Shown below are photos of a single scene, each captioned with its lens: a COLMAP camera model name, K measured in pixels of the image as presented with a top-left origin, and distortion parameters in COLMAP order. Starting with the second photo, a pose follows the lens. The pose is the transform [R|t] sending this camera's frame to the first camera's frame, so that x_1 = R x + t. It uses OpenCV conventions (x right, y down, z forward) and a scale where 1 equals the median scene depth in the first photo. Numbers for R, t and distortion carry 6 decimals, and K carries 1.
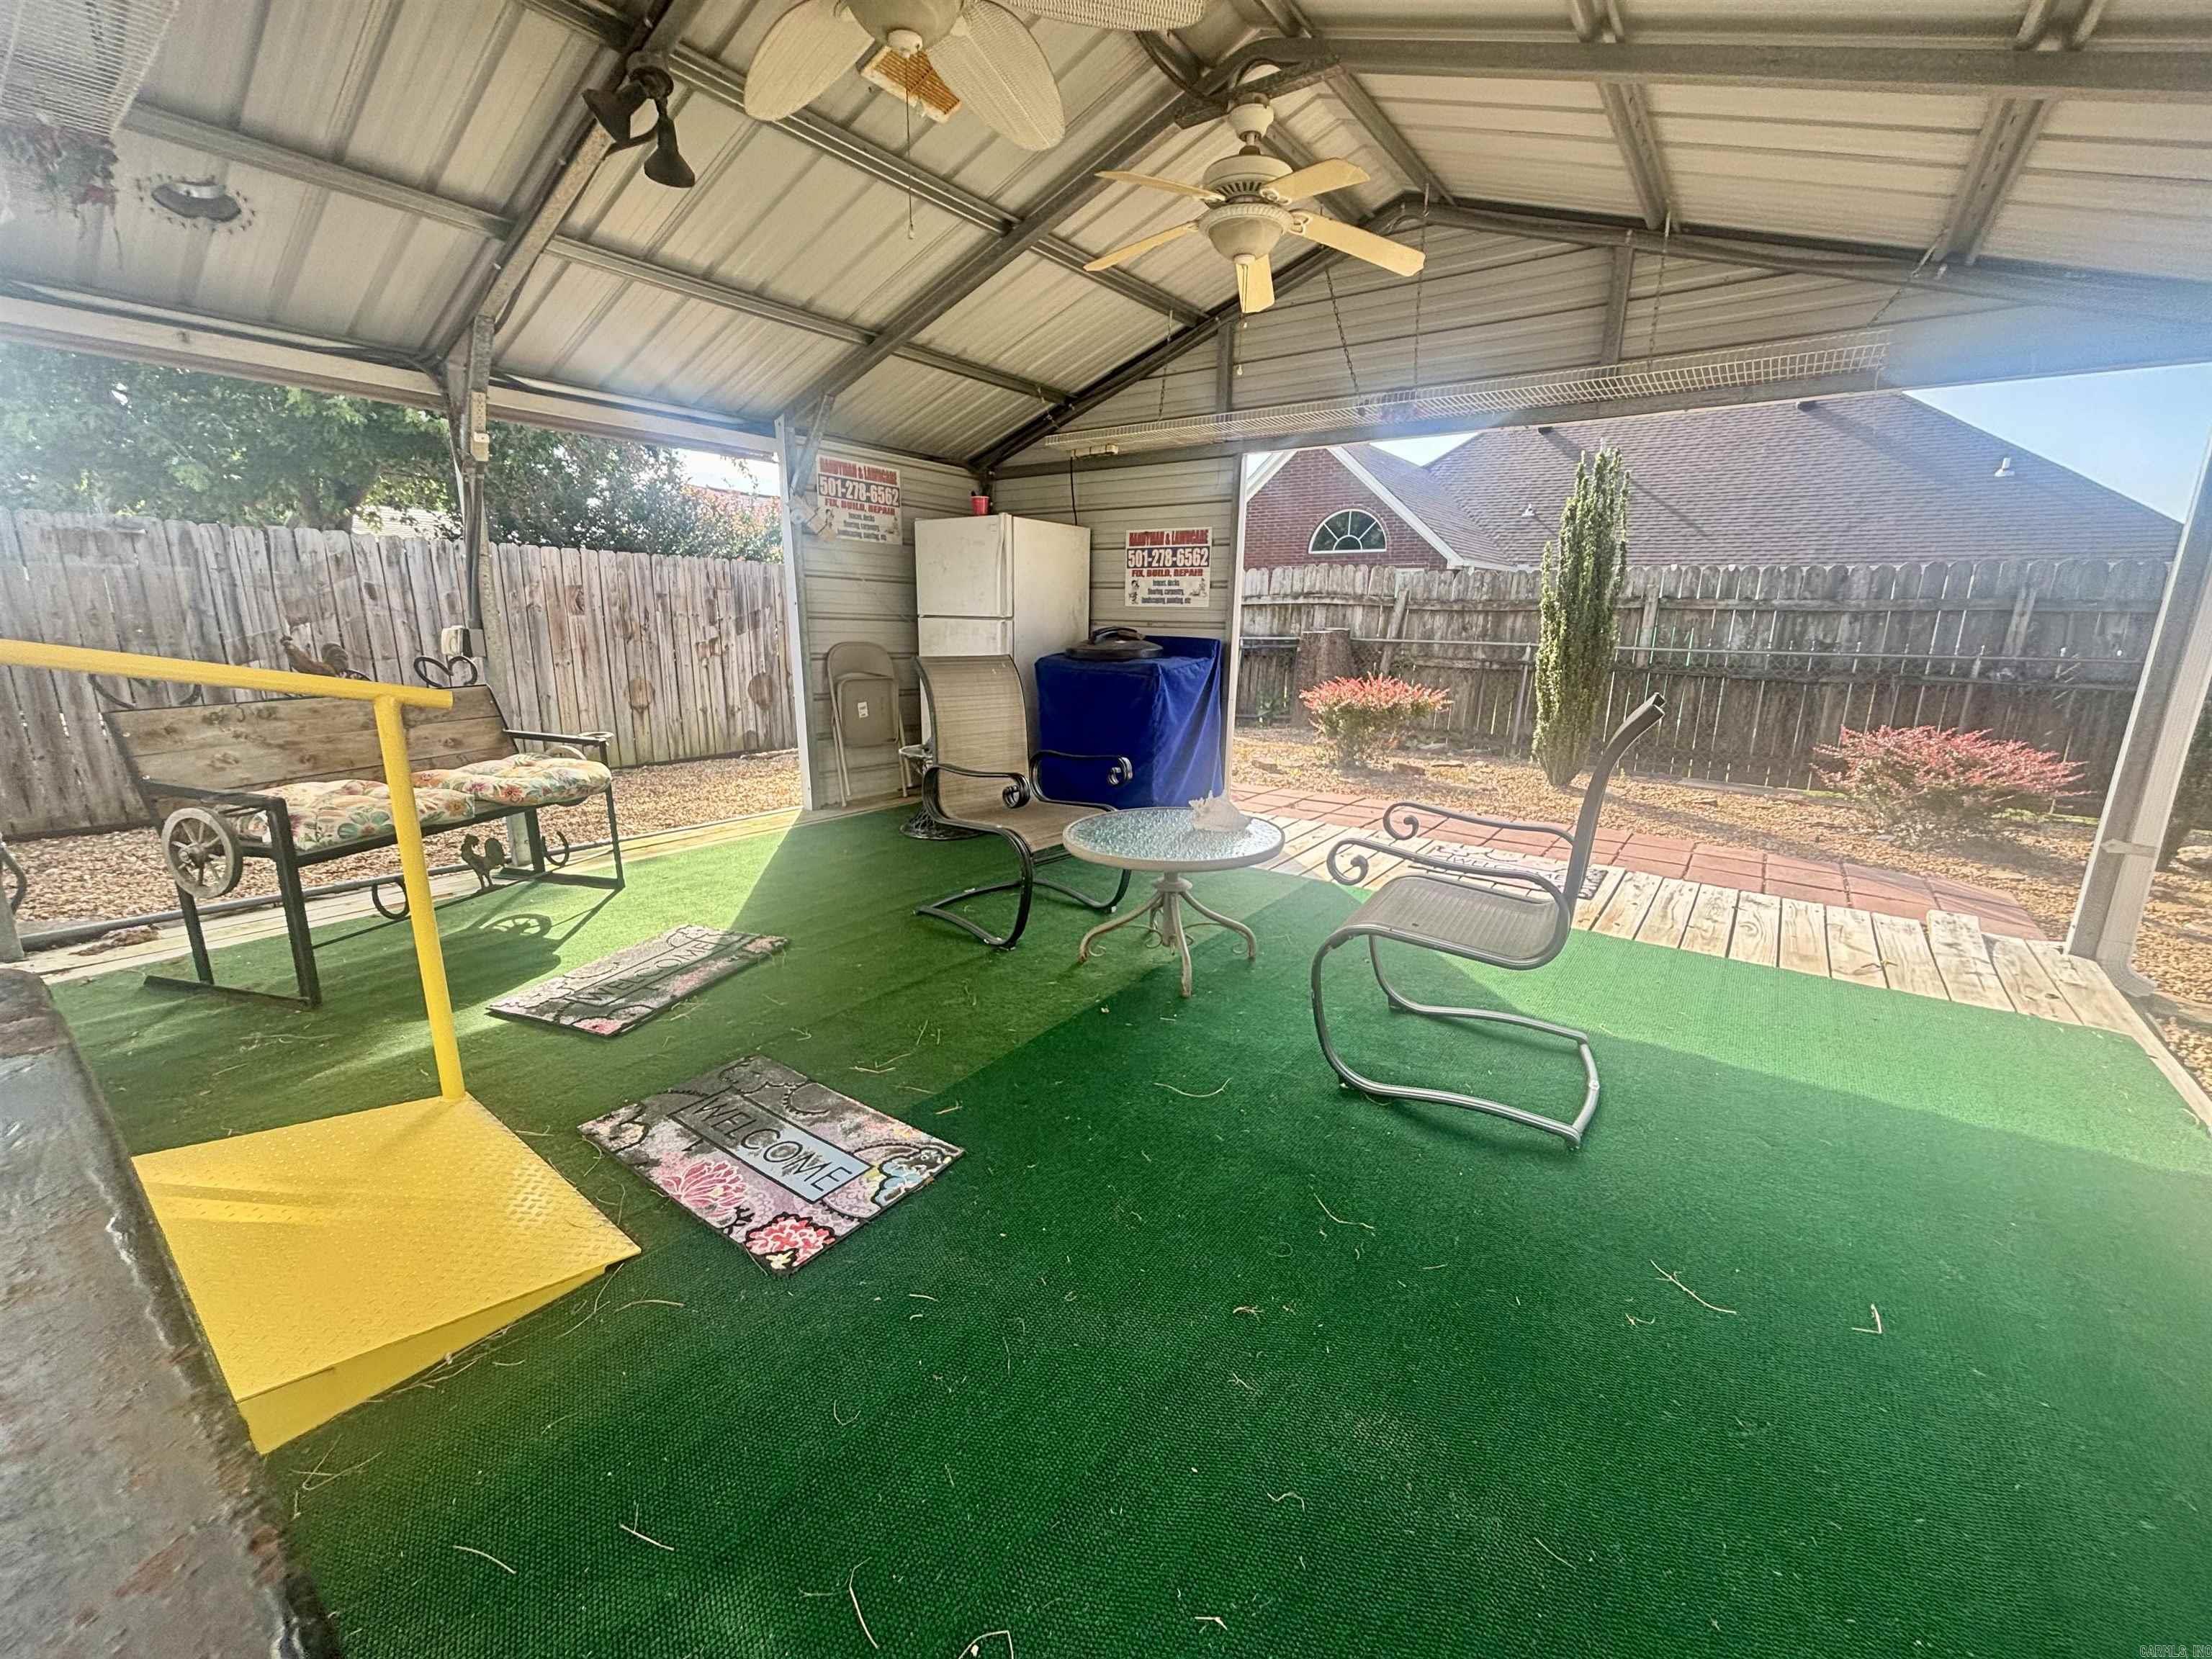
lens RADIAL K [[898.6, 0, 1103.3], [0, 898.6, 830.0], [0, 0, 1]] dist [0.001500, -0.000357]
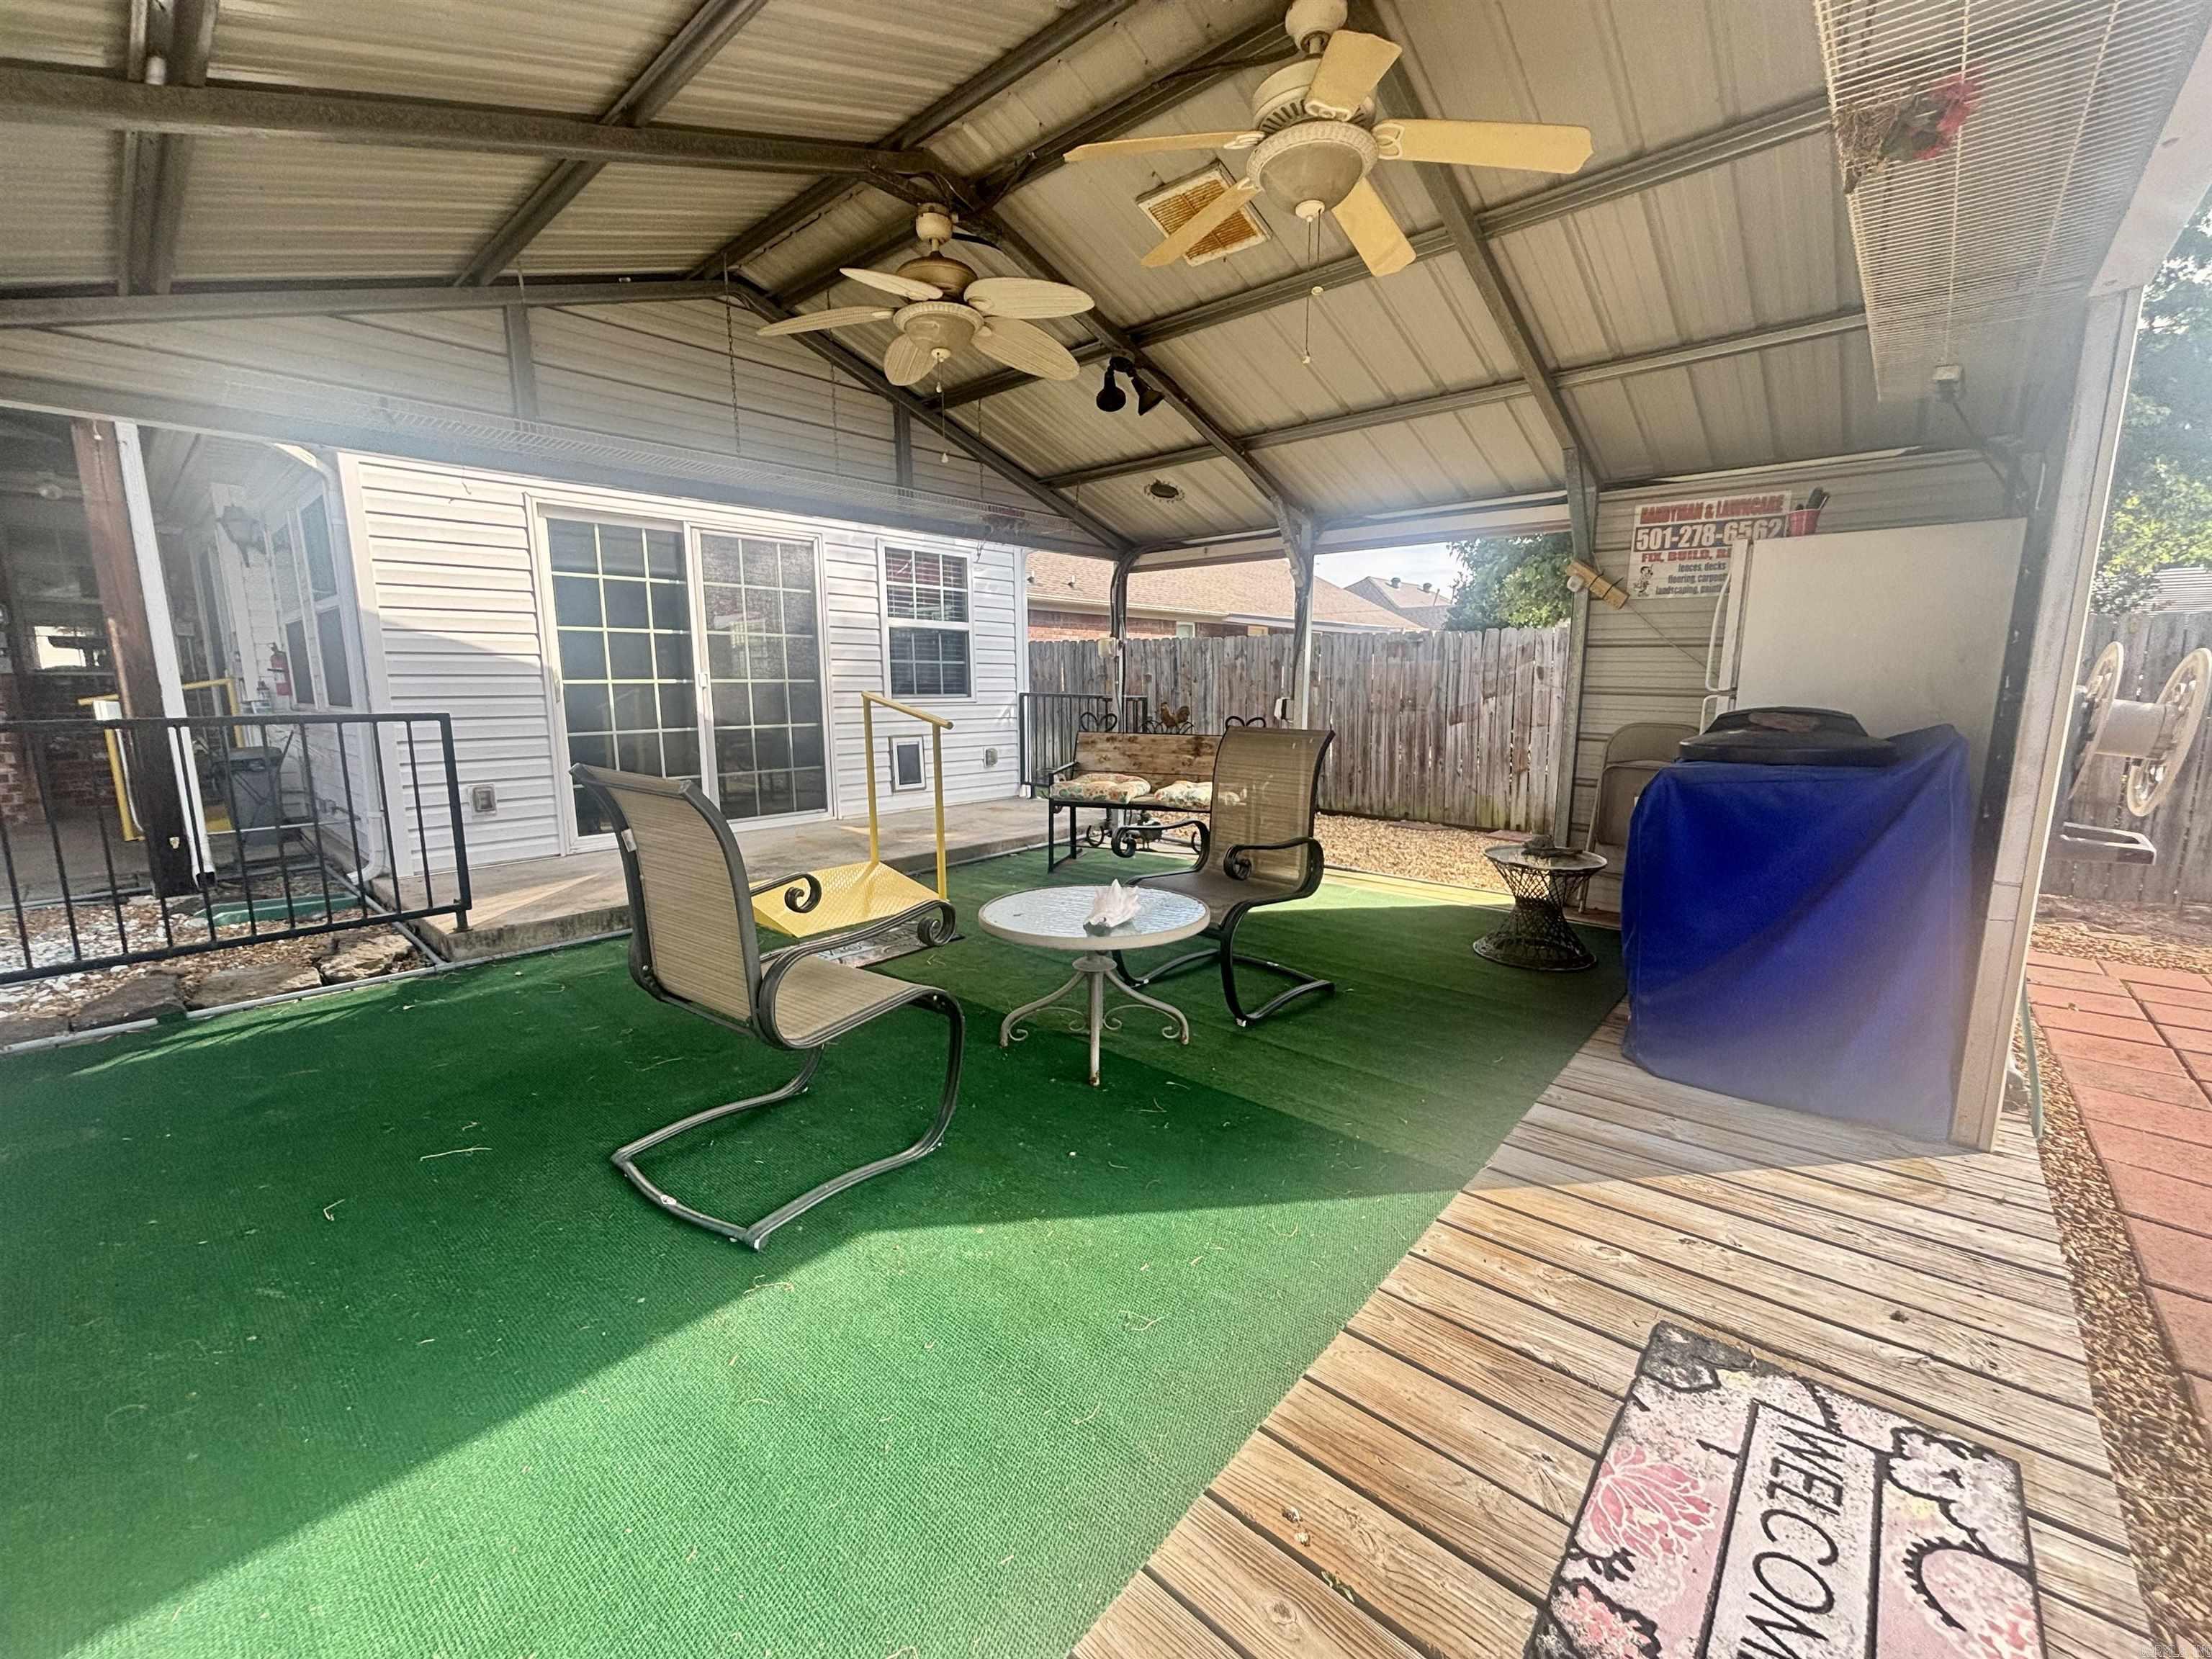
lens RADIAL K [[898.6, 0, 1104.3], [0, 898.6, 830.6], [0, 0, 1]] dist [0.001500, -0.000357]
pose [[-0.080027, 0.152186, -0.985107, 0.550440], [-0.230254, 0.958726, 0.166816, -0.132630], [0.969834, 0.240174, -0.041682, 0.555285]]
